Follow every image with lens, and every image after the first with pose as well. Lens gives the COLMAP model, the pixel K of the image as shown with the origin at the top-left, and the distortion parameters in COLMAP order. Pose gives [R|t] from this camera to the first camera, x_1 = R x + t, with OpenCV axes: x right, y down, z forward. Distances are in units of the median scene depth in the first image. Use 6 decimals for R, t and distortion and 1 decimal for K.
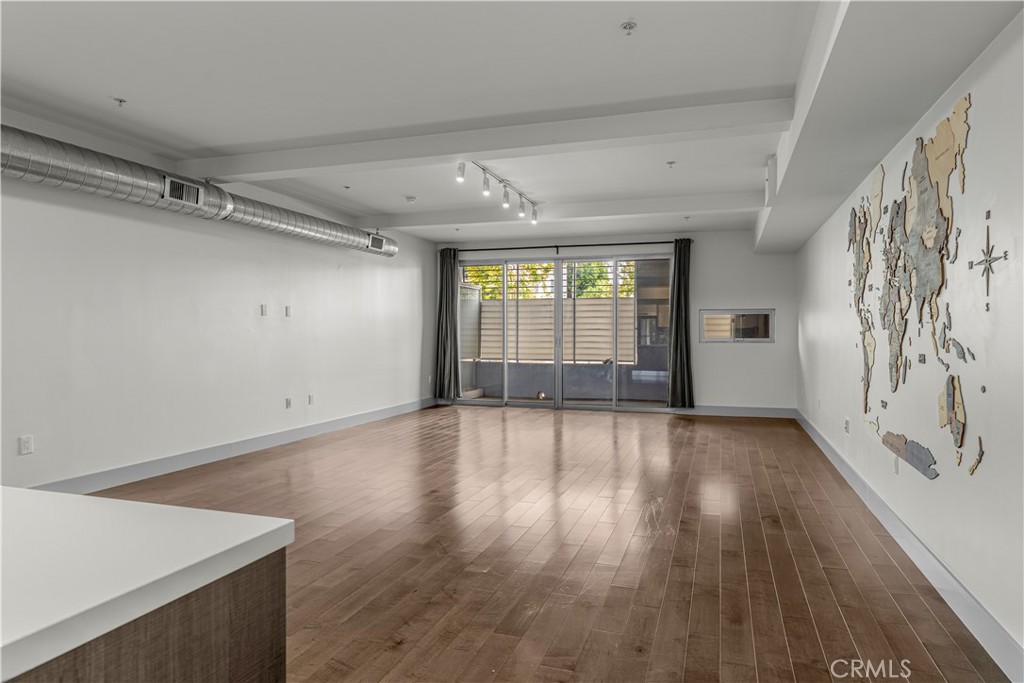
lens RADIAL K [[640.5, 0, 509.4], [0, 640.5, 341.7], [0, 0, 1]] dist [-0.001846, 0.000133]
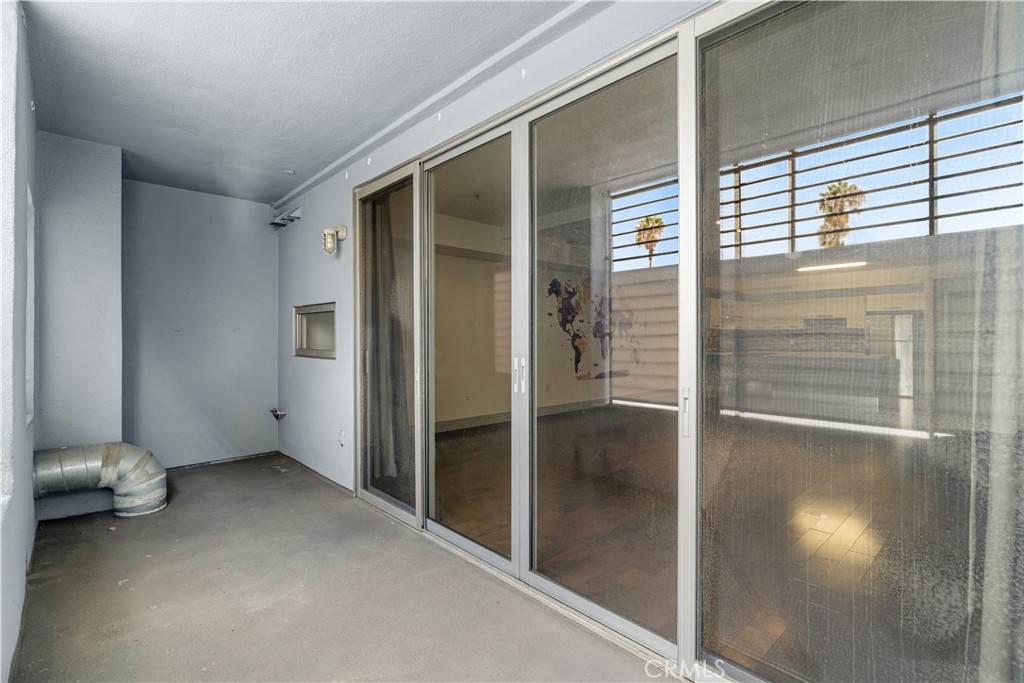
lens RADIAL K [[468.6, 0, 521.8], [0, 468.6, 339.9], [0, 0, 1]] dist [-0.004824, 0.000501]
pose [[-0.884297, 0.001282, 0.466923, -0.035646], [0.009538, 0.999837, 0.015320, -0.018519], [-0.466827, 0.018001, -0.884165, 1.215373]]
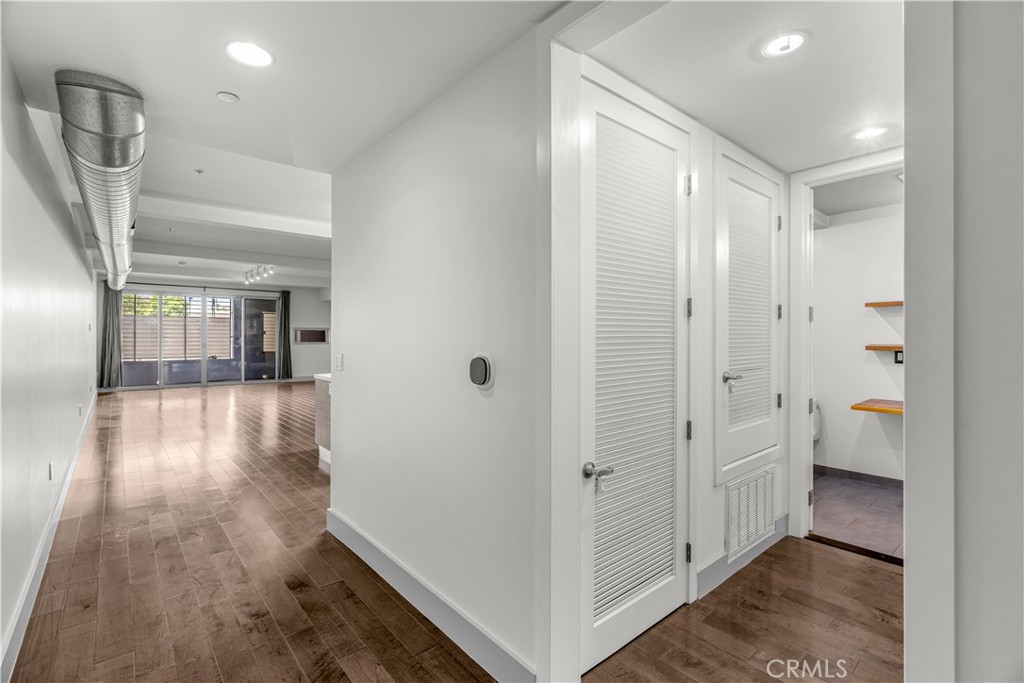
lens RADIAL K [[468.6, 0, 509.3], [0, 468.6, 336.3], [0, 0, 1]] dist [-0.004824, 0.000501]
pose [[0.519512, 0.000230, 0.854463, -0.539800], [0.011102, 0.999914, -0.007019, -0.005740], [-0.854391, 0.013133, 0.519465, -0.280908]]
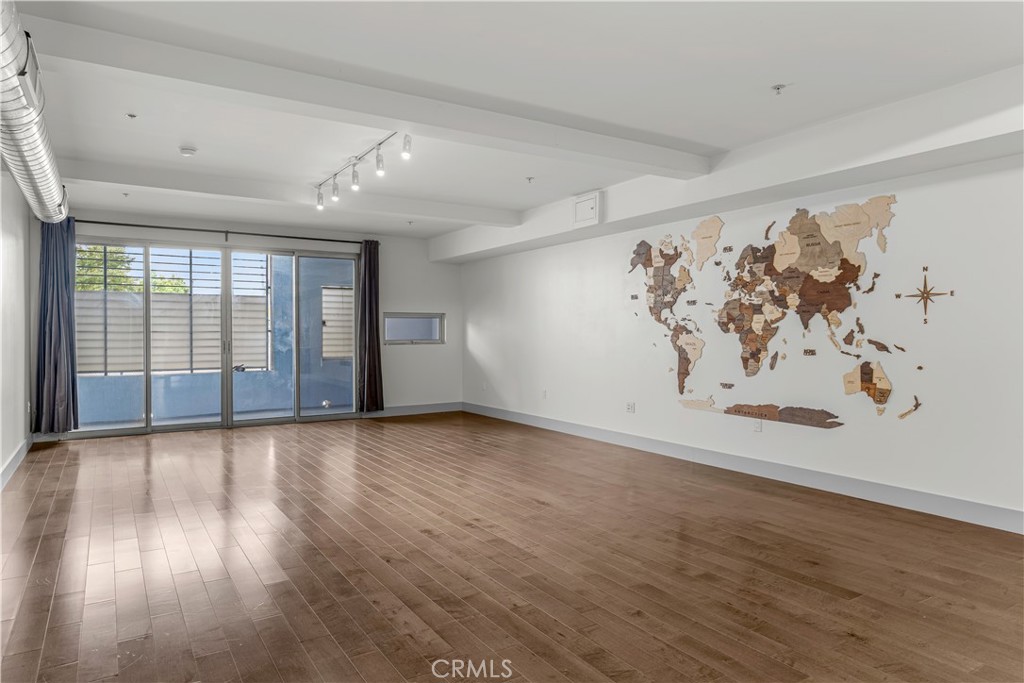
lens RADIAL K [[640.5, 0, 509.9], [0, 640.5, 336.0], [0, 0, 1]] dist [-0.001846, 0.000133]
pose [[0.631749, -0.006941, 0.775142, -0.337020], [0.014631, 0.999889, -0.002971, -0.006087], [-0.775035, 0.013218, 0.631780, 0.193266]]
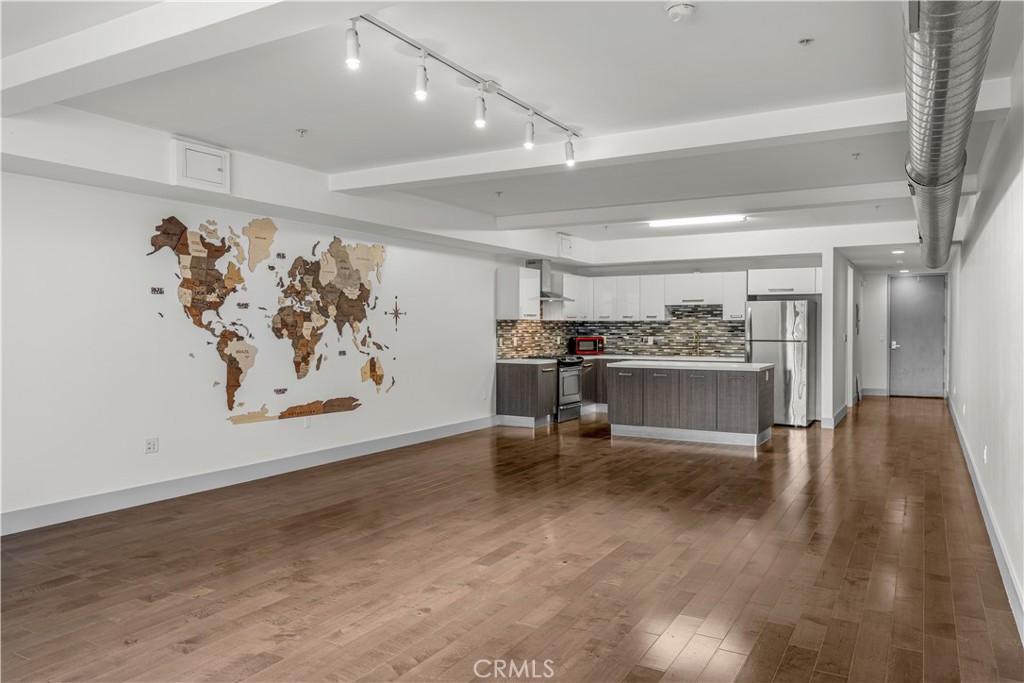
lens RADIAL K [[711.6, 0, 512.2], [0, 711.6, 345.4], [0, 0, 1]] dist [-0.017970, 0.003889]
pose [[-0.980179, -0.004167, 0.198070, -0.097689], [0.003382, 0.999281, 0.037758, -0.025473], [-0.198085, 0.037679, -0.979460, 1.004352]]
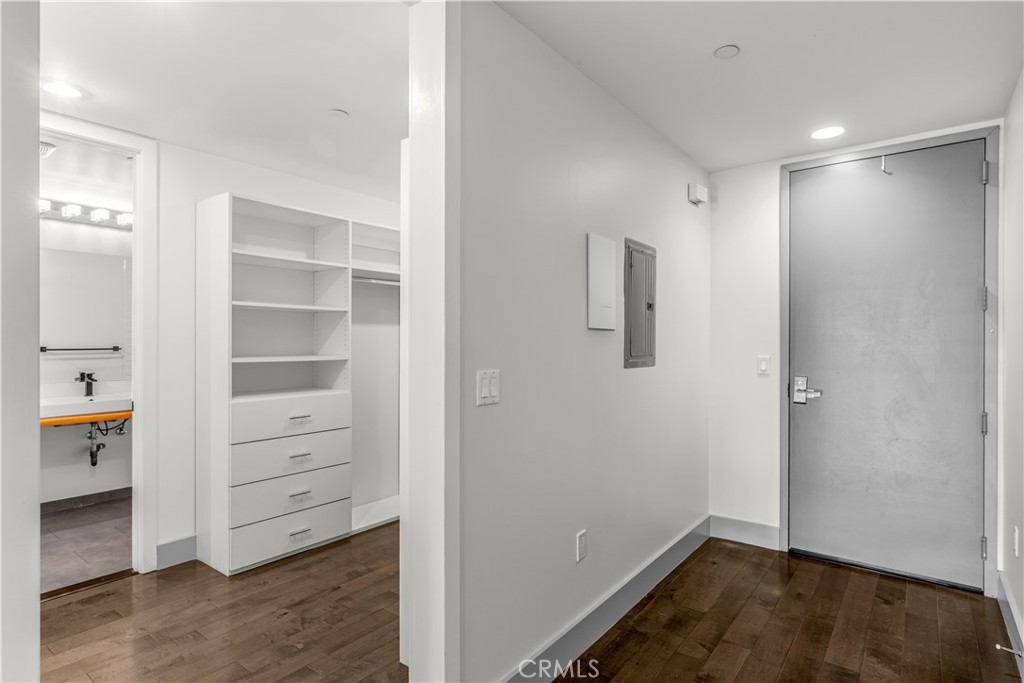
lens RADIAL K [[538.9, 0, 517.9], [0, 538.9, 342.5], [0, 0, 1]] dist [-0.013336, 0.002641]
pose [[-0.954147, -0.006078, 0.299277, -0.493134], [-0.000559, 0.999828, 0.018522, -0.005796], [-0.299339, 0.017506, -0.953986, -0.152775]]
